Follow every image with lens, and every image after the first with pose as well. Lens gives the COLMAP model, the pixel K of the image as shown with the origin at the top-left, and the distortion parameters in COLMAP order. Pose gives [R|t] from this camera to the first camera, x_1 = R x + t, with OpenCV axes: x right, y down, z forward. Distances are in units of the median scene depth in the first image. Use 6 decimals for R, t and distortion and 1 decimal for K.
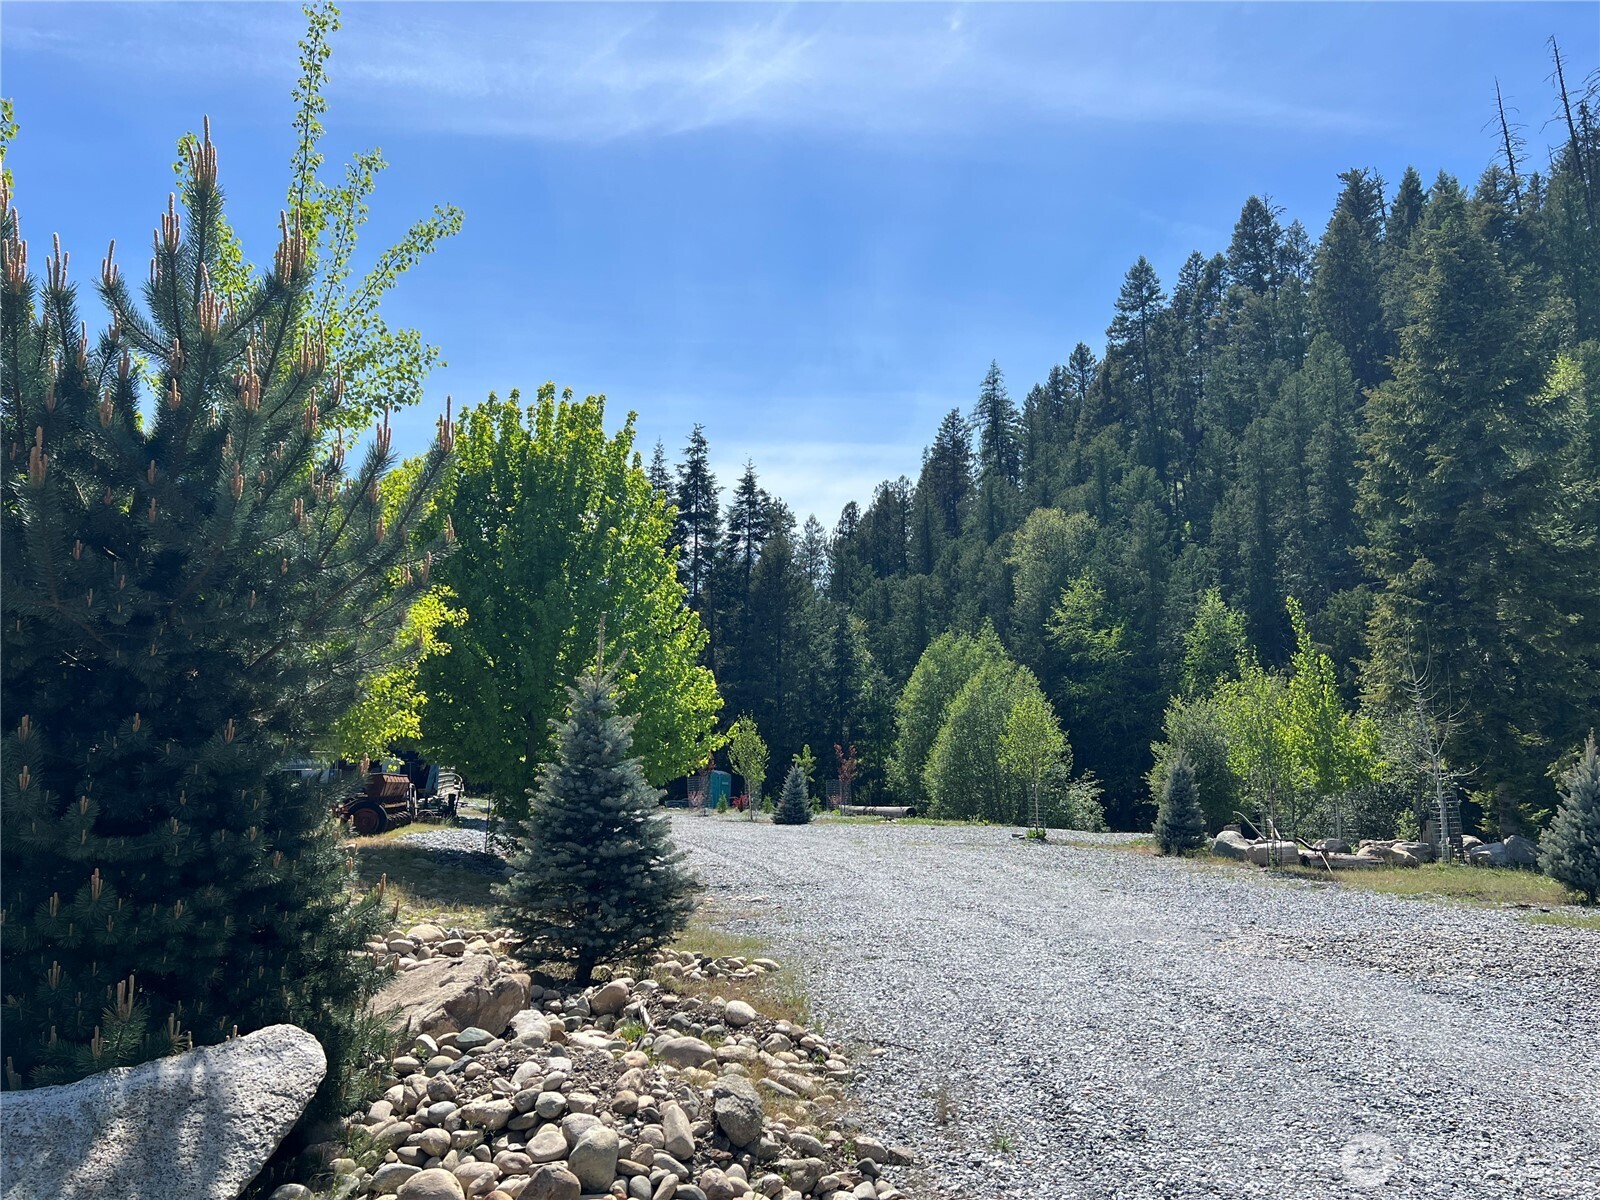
lens RADIAL K [[1193.4, 0, 790.1], [0, 1193.4, 609.5], [0, 0, 1]] dist [0.071874, -0.079695]
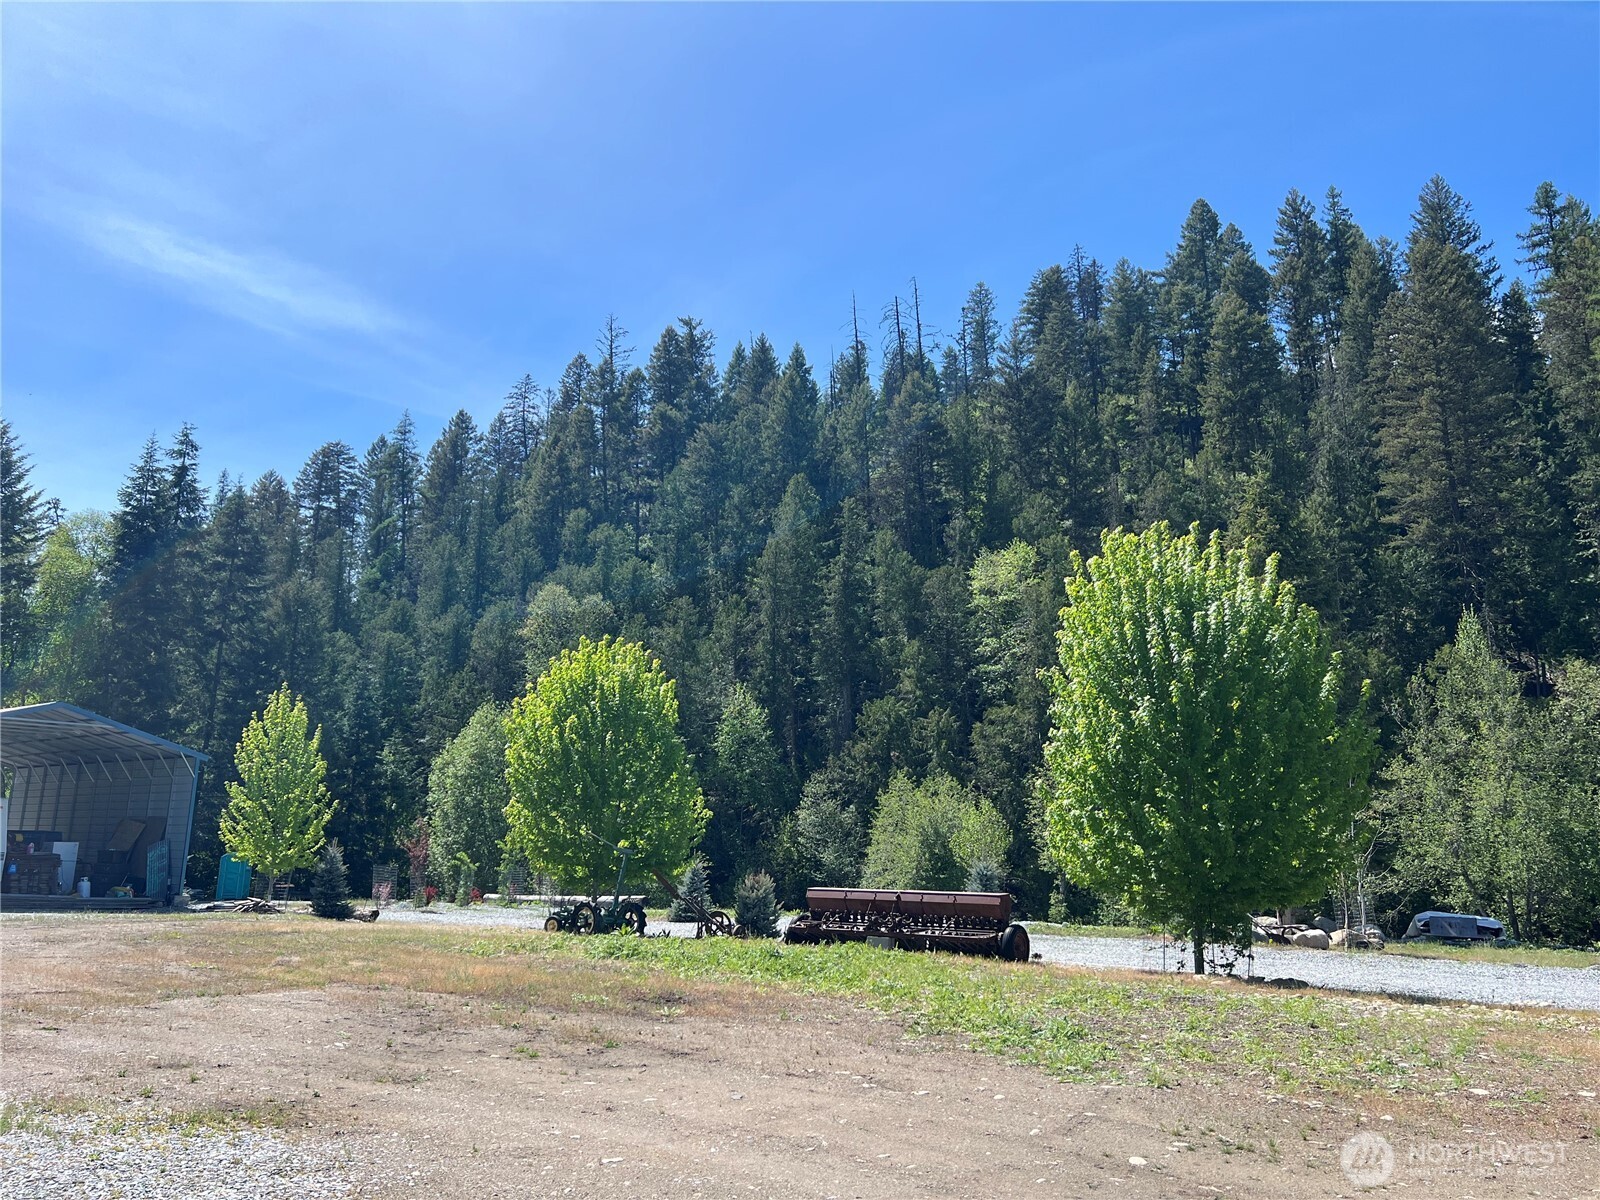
lens RADIAL K [[1193.4, 0, 800.0], [0, 1193.4, 587.2], [0, 0, 1]] dist [0.071874, -0.079695]
pose [[0.755629, 0.138039, 0.640289, -0.288304], [-0.094991, 0.990301, -0.101395, 0.000933], [-0.648075, 0.015796, 0.761412, 0.101289]]
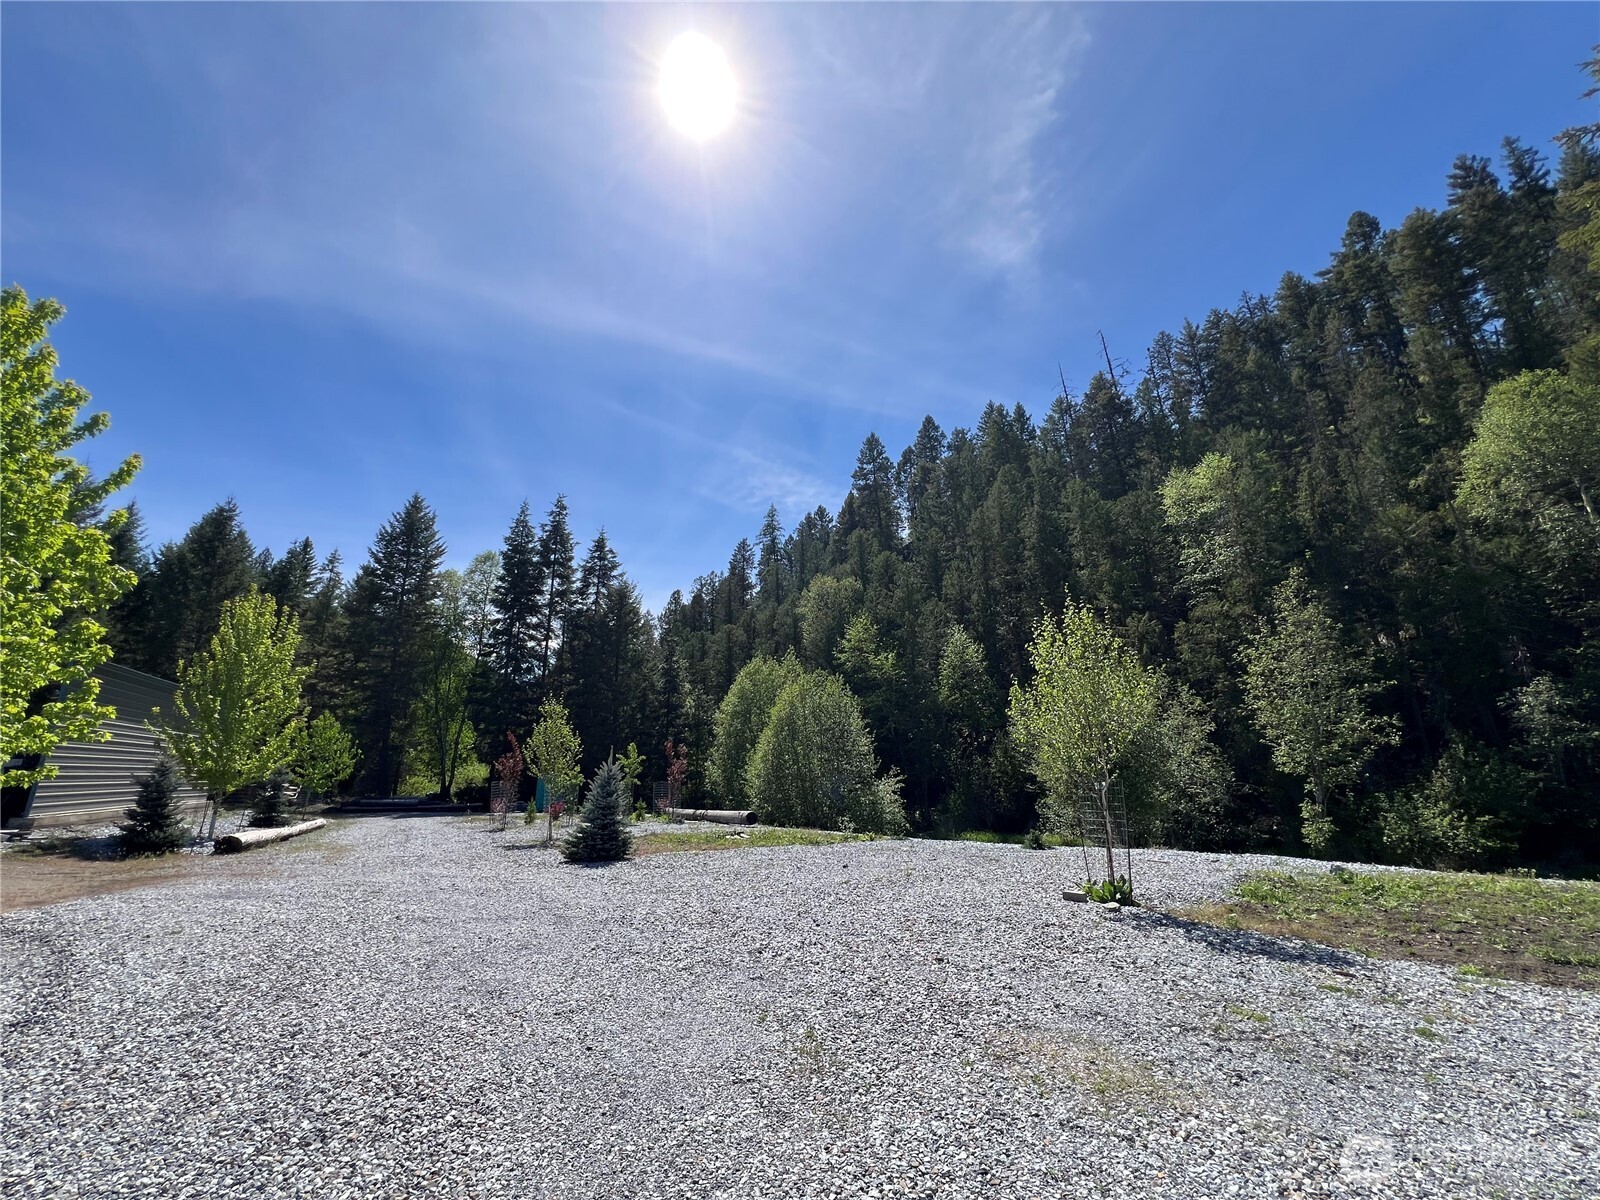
lens RADIAL K [[638.0, 0, 798.1], [0, 638.0, 596.9], [0, 0, 1]] dist [-0.004647, -0.000296]
pose [[0.968818, 0.047483, 0.243183, 0.007347], [-0.013772, 0.990268, -0.138488, 0.044448], [-0.247392, 0.130820, 0.960043, 0.316579]]
